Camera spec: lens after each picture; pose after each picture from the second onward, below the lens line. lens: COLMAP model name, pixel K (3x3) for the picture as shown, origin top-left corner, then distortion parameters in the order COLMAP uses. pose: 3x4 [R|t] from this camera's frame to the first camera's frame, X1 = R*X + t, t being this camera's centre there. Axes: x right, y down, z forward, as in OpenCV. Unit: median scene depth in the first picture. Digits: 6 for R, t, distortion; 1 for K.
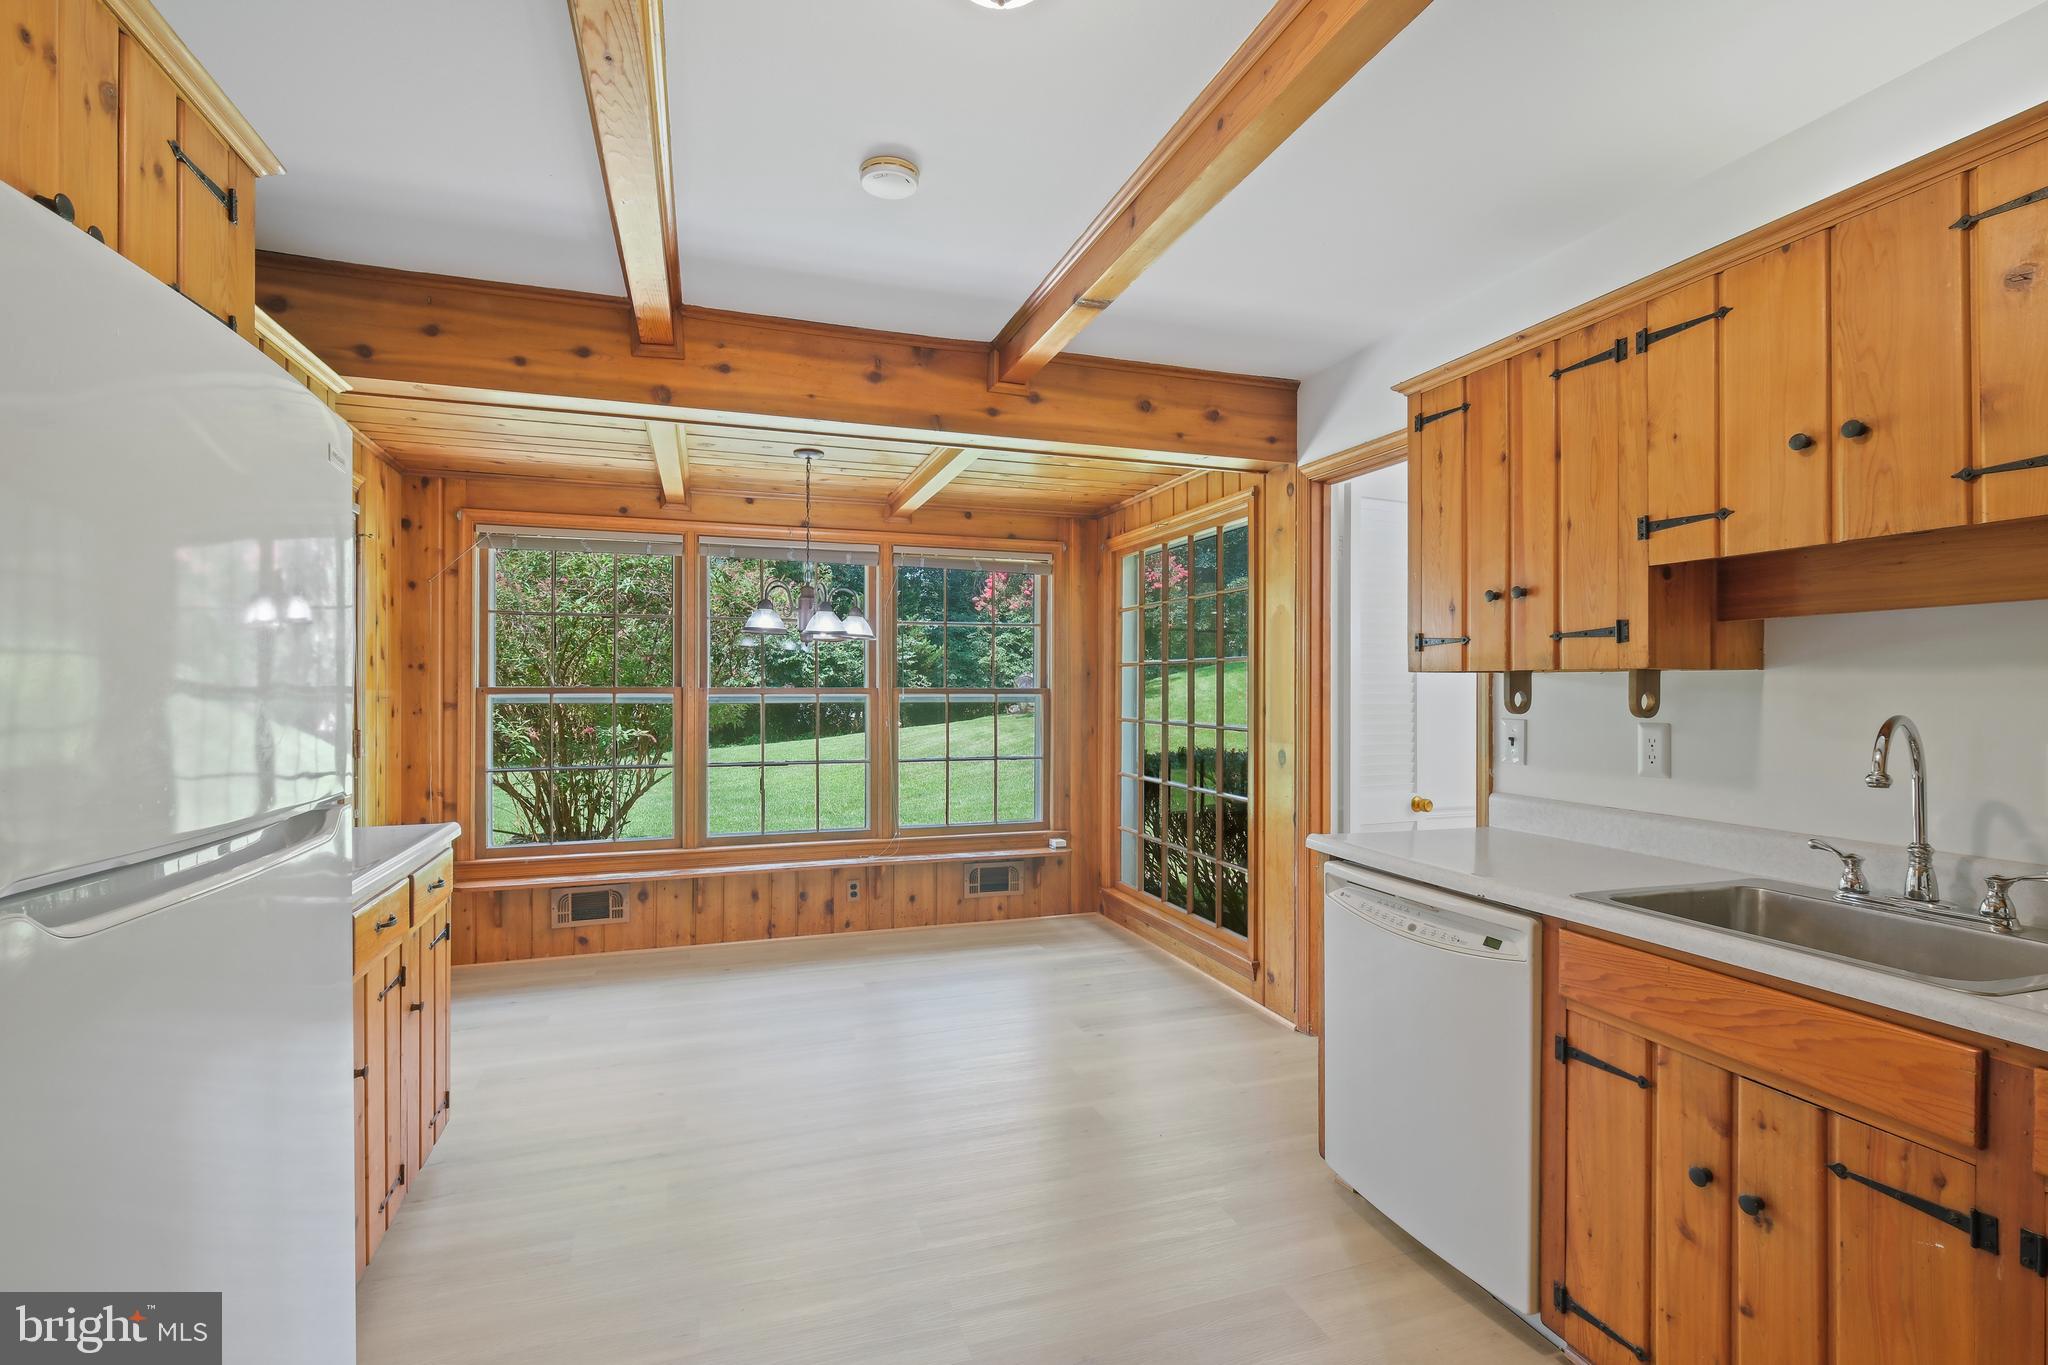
lens RADIAL K [[898.0, 0, 1019.0], [0, 898.0, 689.8], [0, 0, 1]] dist [-0.004966, -0.000168]
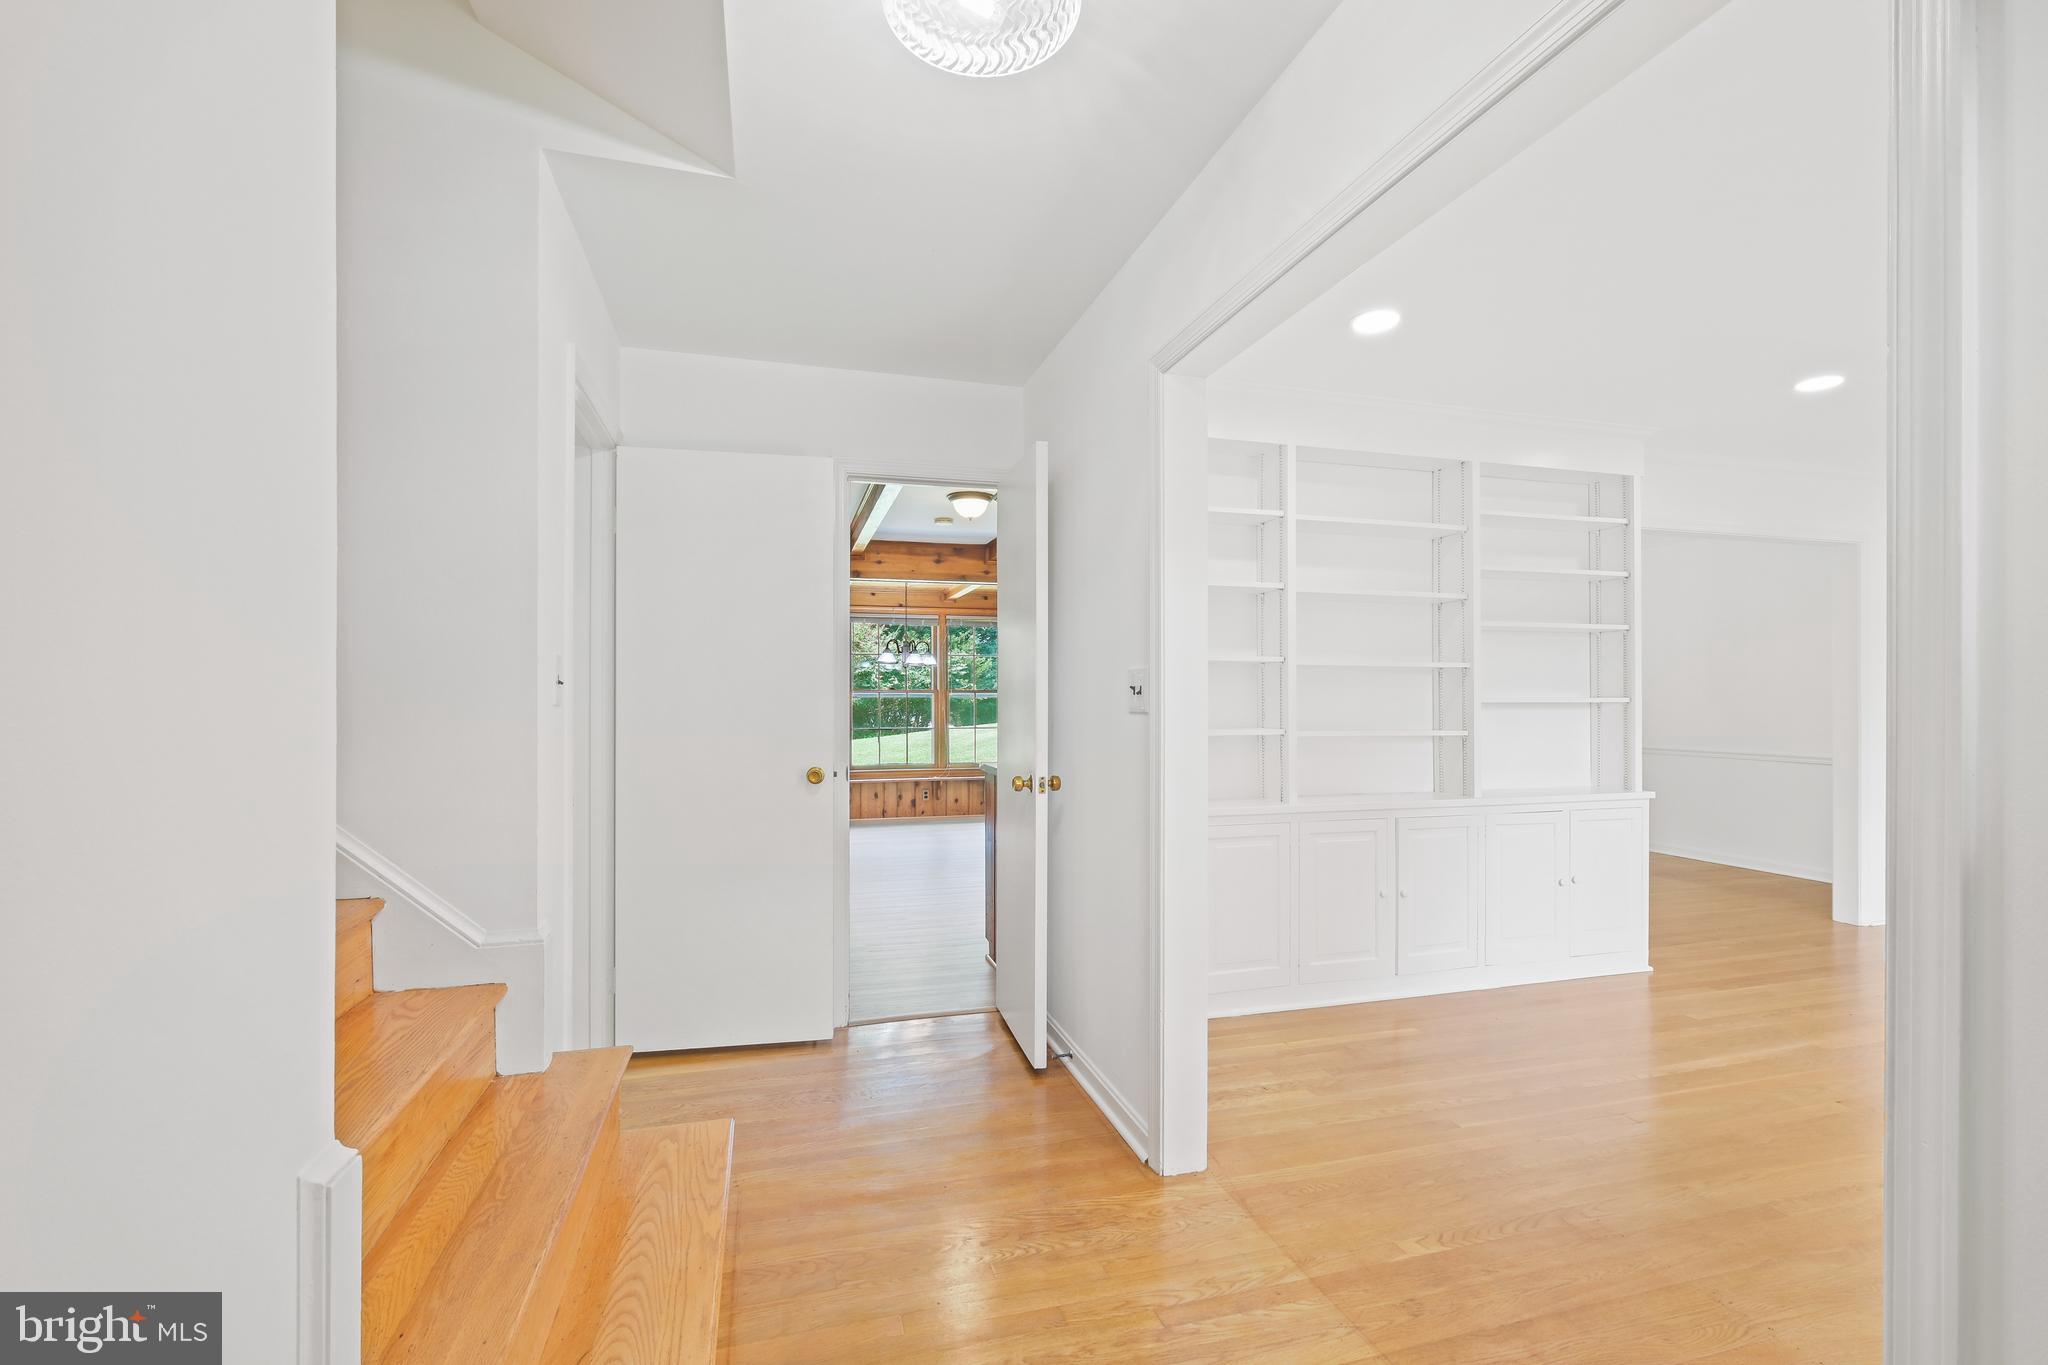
lens RADIAL K [[898.0, 0, 1021.4], [0, 898.0, 689.3], [0, 0, 1]] dist [-0.004966, -0.000168]
pose [[0.998303, -0.002709, -0.058178, 0.144086], [0.002114, 0.999945, -0.010285, 0.019050], [0.058203, 0.010145, 0.998253, -0.989751]]
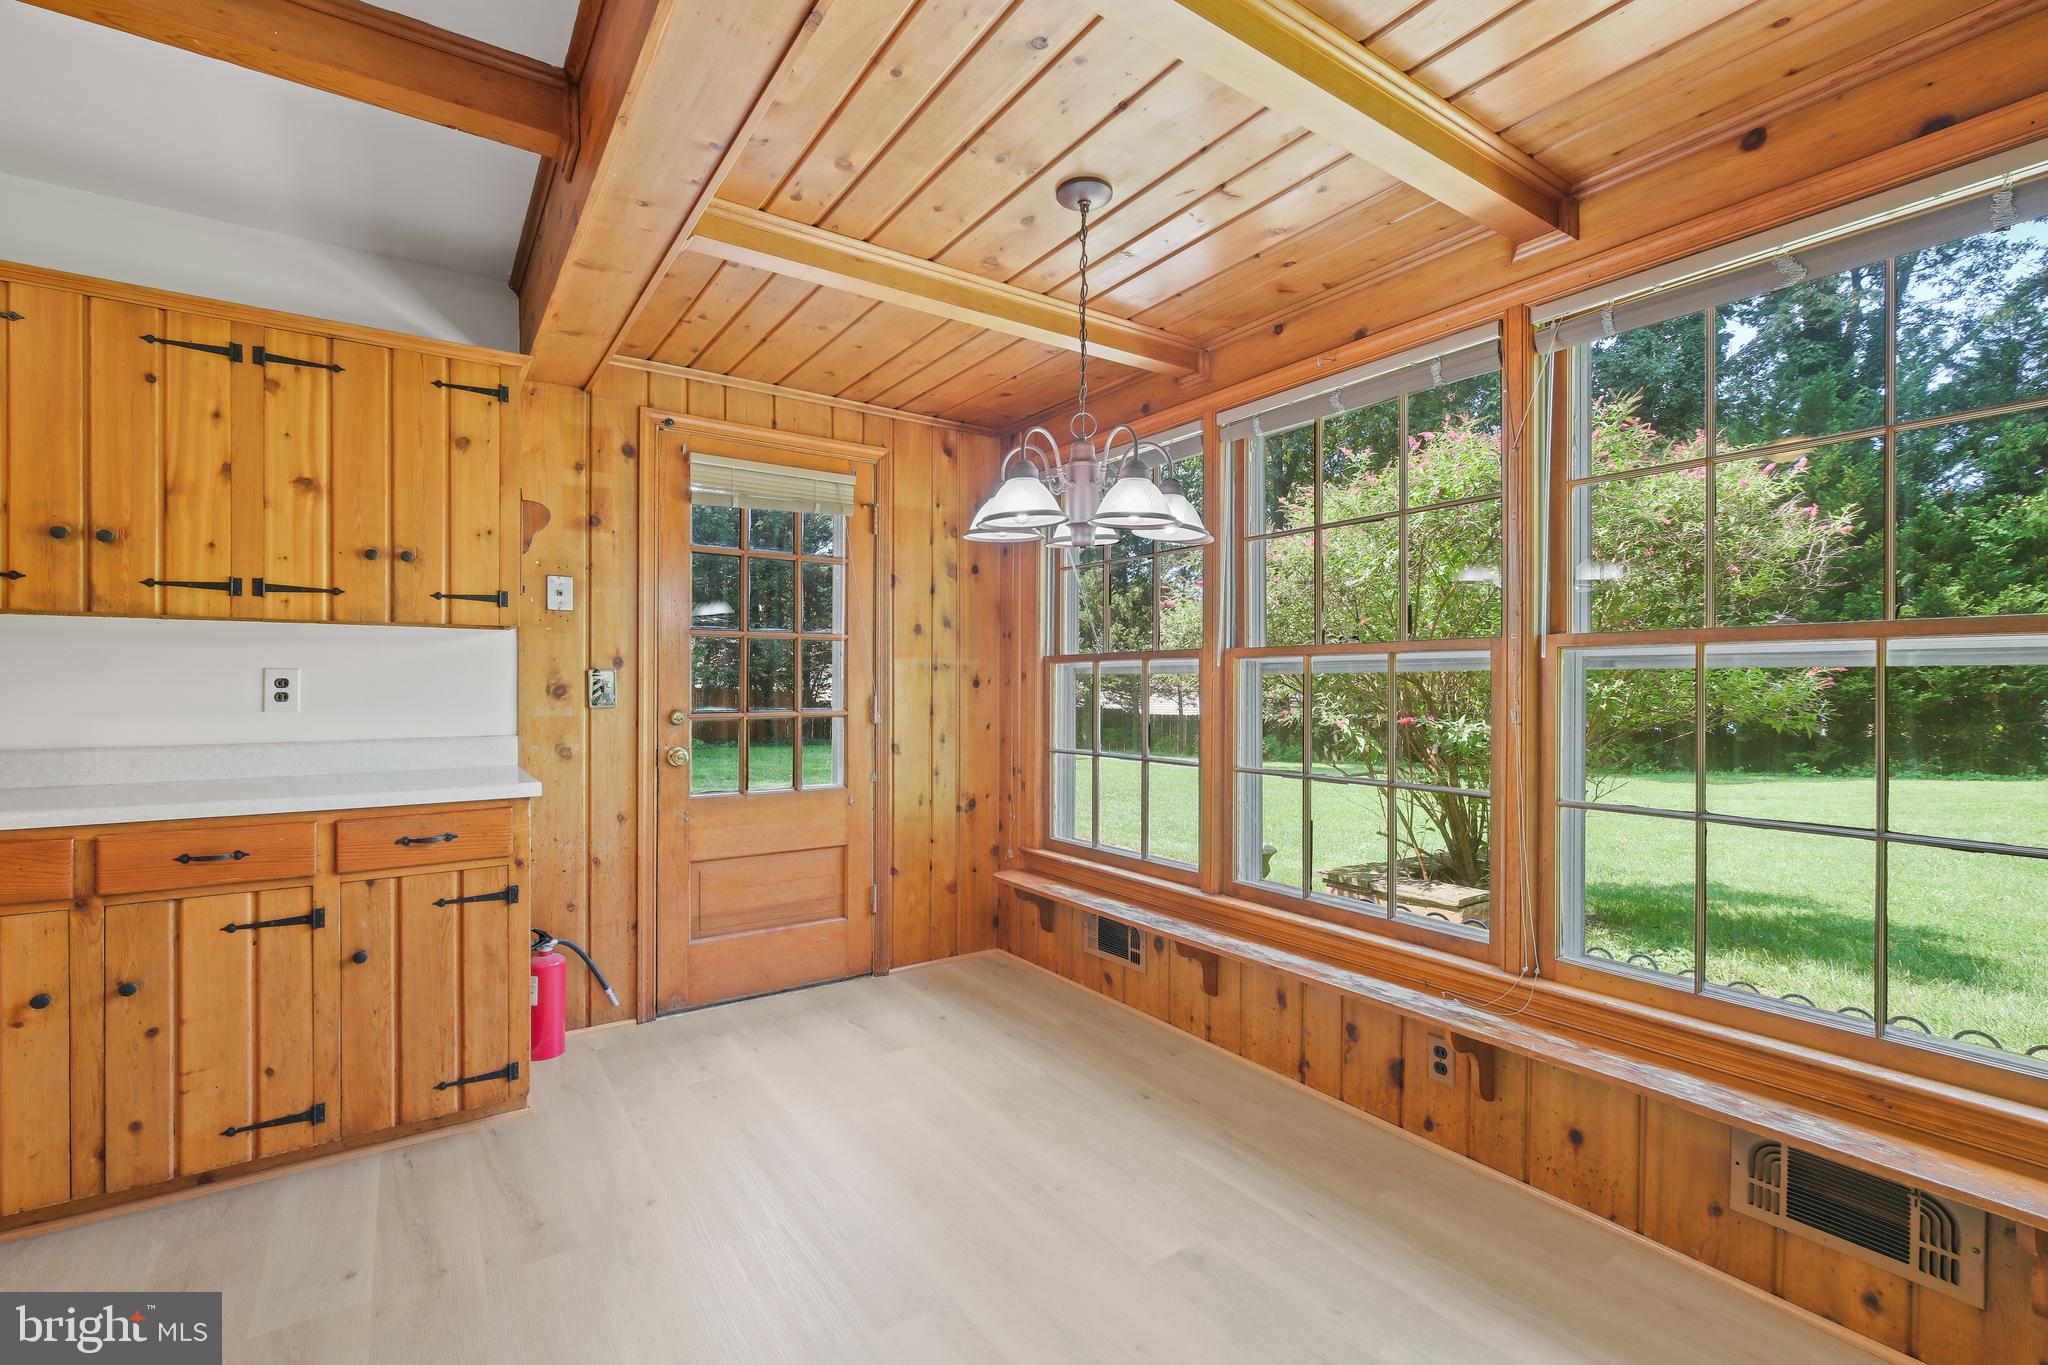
lens RADIAL K [[898.0, 0, 1028.4], [0, 898.0, 689.1], [0, 0, 1]] dist [-0.004966, -0.000168]
pose [[0.269846, 0.007541, -0.962874, 0.236224], [-0.004240, 0.999969, 0.006643, 0.024530], [0.962894, 0.002290, 0.269870, 0.715791]]
